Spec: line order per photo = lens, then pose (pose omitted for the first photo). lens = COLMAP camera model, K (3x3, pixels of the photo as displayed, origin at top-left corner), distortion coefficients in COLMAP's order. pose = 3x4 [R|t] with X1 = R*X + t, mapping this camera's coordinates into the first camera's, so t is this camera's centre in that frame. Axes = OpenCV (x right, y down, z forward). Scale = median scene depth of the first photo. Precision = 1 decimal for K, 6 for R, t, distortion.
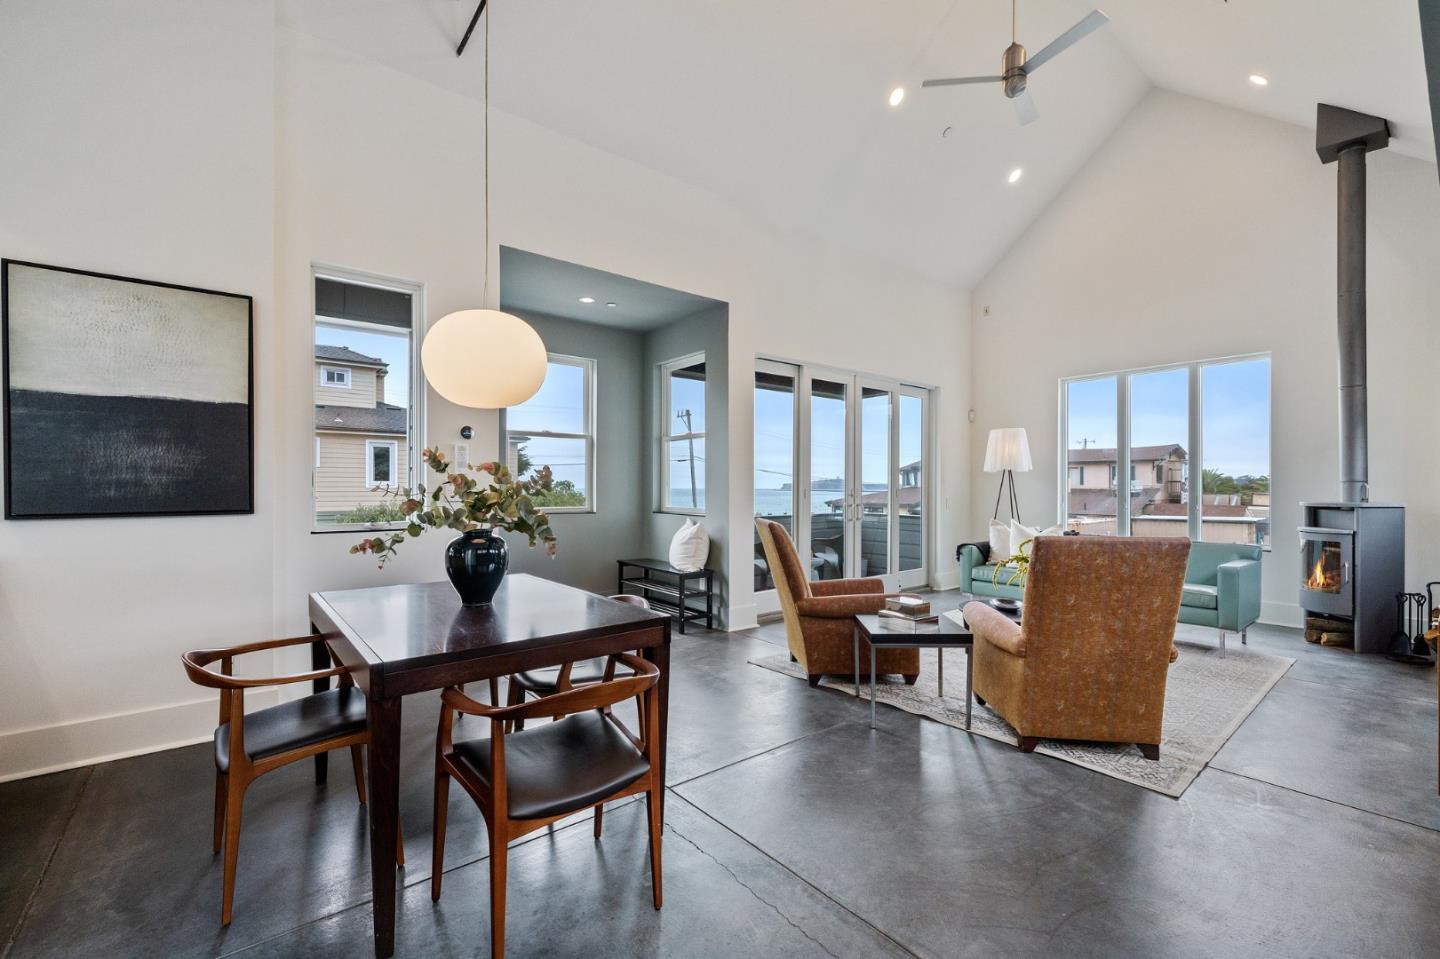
lens RADIAL K [[602.2, 0, 721.9], [0, 602.2, 490.4], [0, 0, 1]] dist [-0.010381, -0.000555]
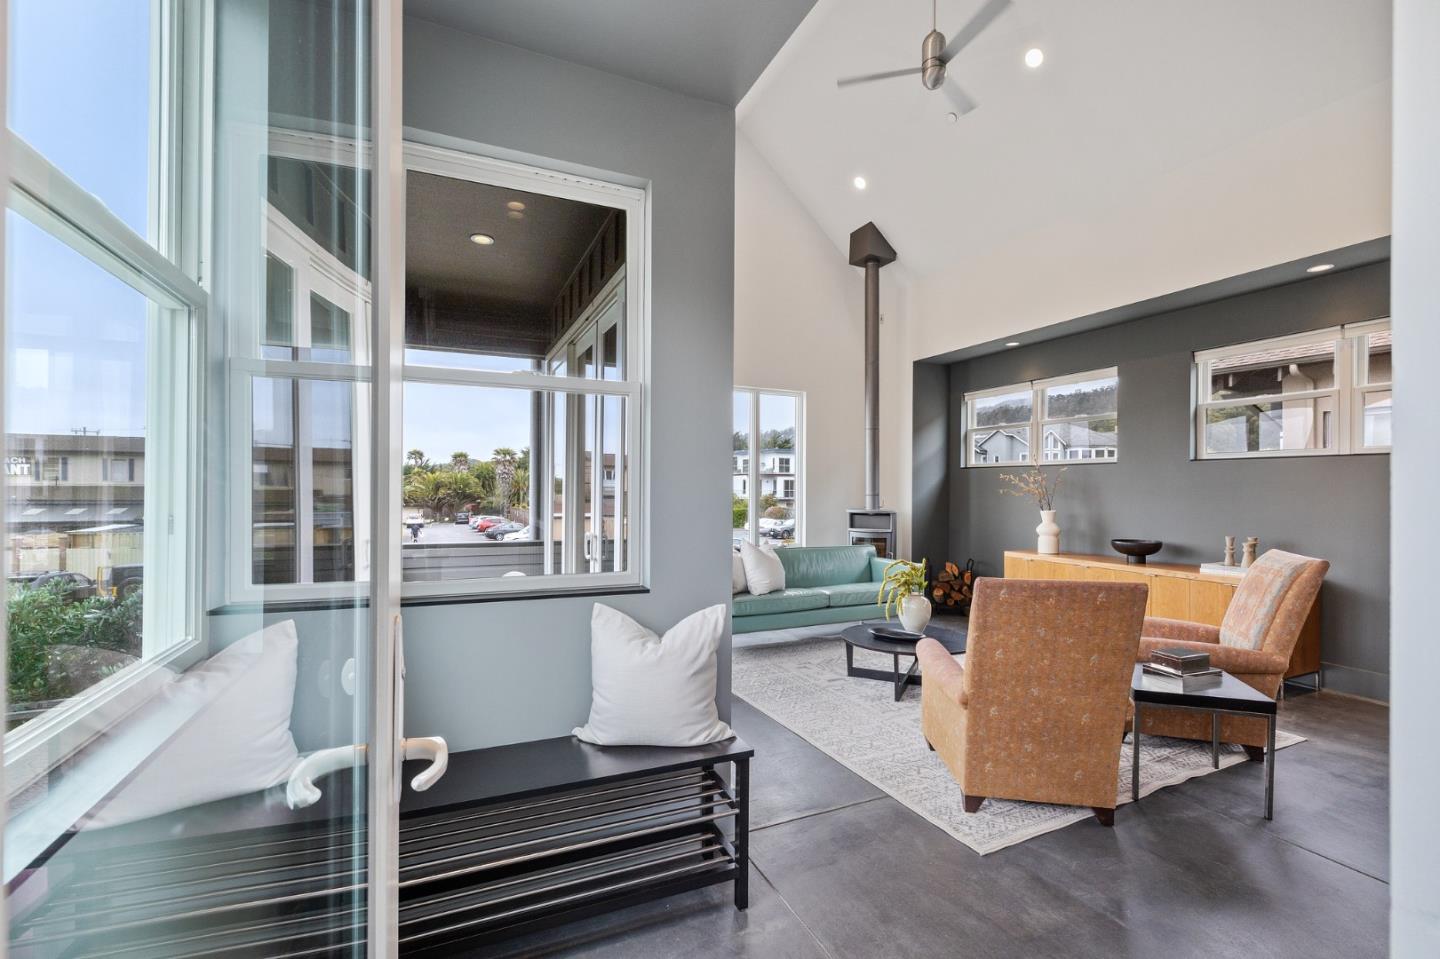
lens RADIAL K [[620.0, 0, 710.1], [0, 620.0, 486.5], [0, 0, 1]] dist [-0.013283, -0.000495]
pose [[0.283068, 0.002340, 0.959097, -0.447239], [-0.000140, 0.999997, -0.002398, -0.029795], [-0.959100, 0.000544, 0.283067, 0.885663]]
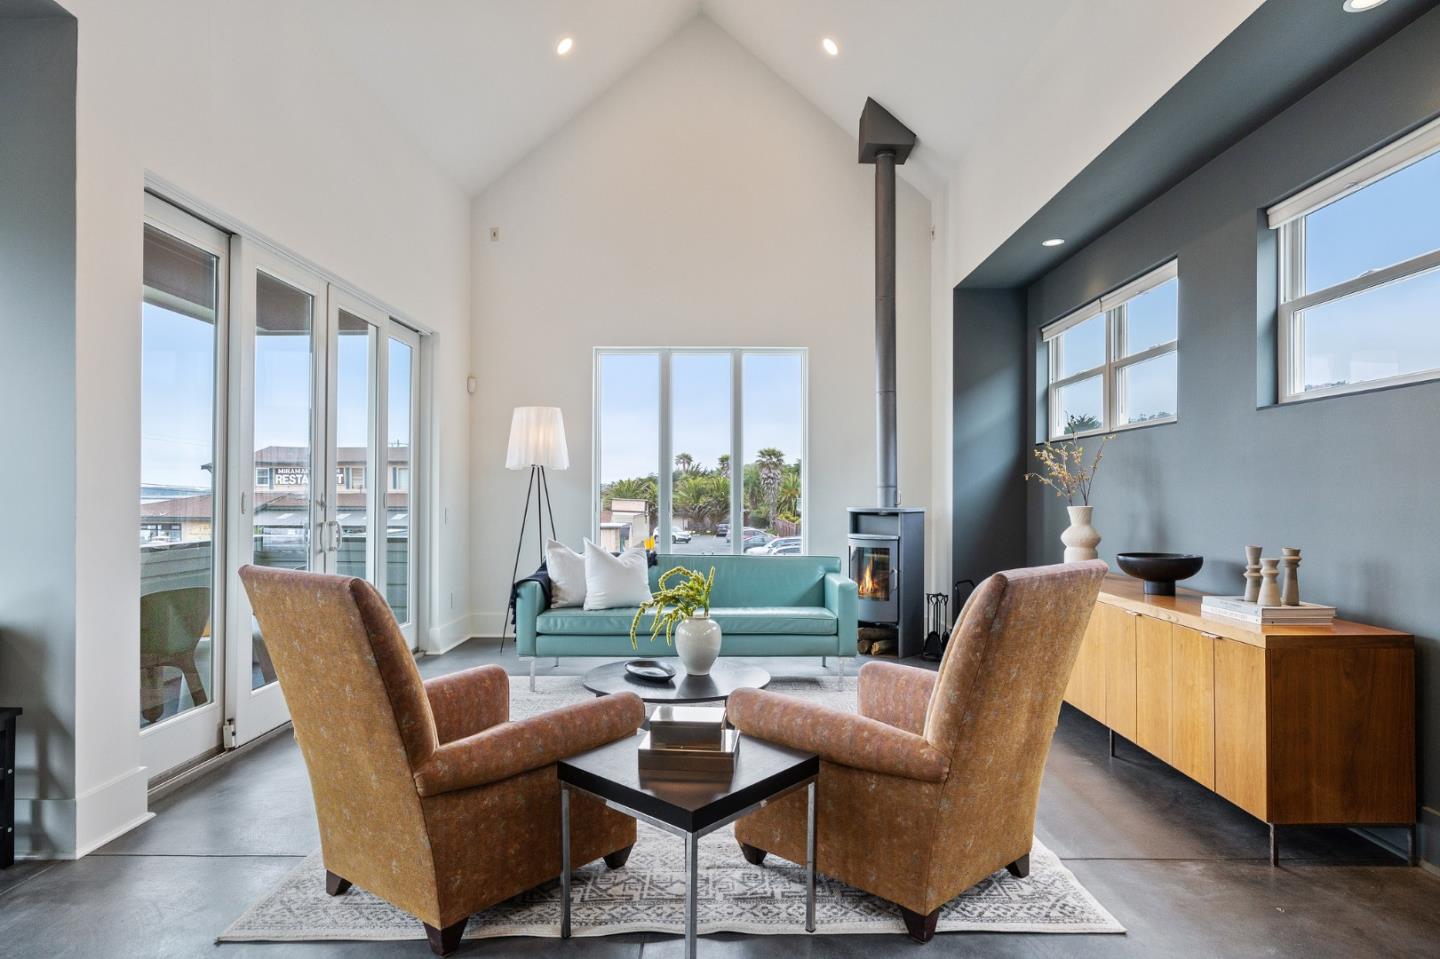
lens RADIAL K [[770.3, 0, 722.6], [0, 770.3, 491.2], [0, 0, 1]] dist [-0.005856, -0.001990]
pose [[0.630245, 0.003972, 0.776386, -0.112095], [0.001187, 0.999981, -0.006080, 0.000139], [-0.776395, 0.004753, 0.630228, 0.368521]]
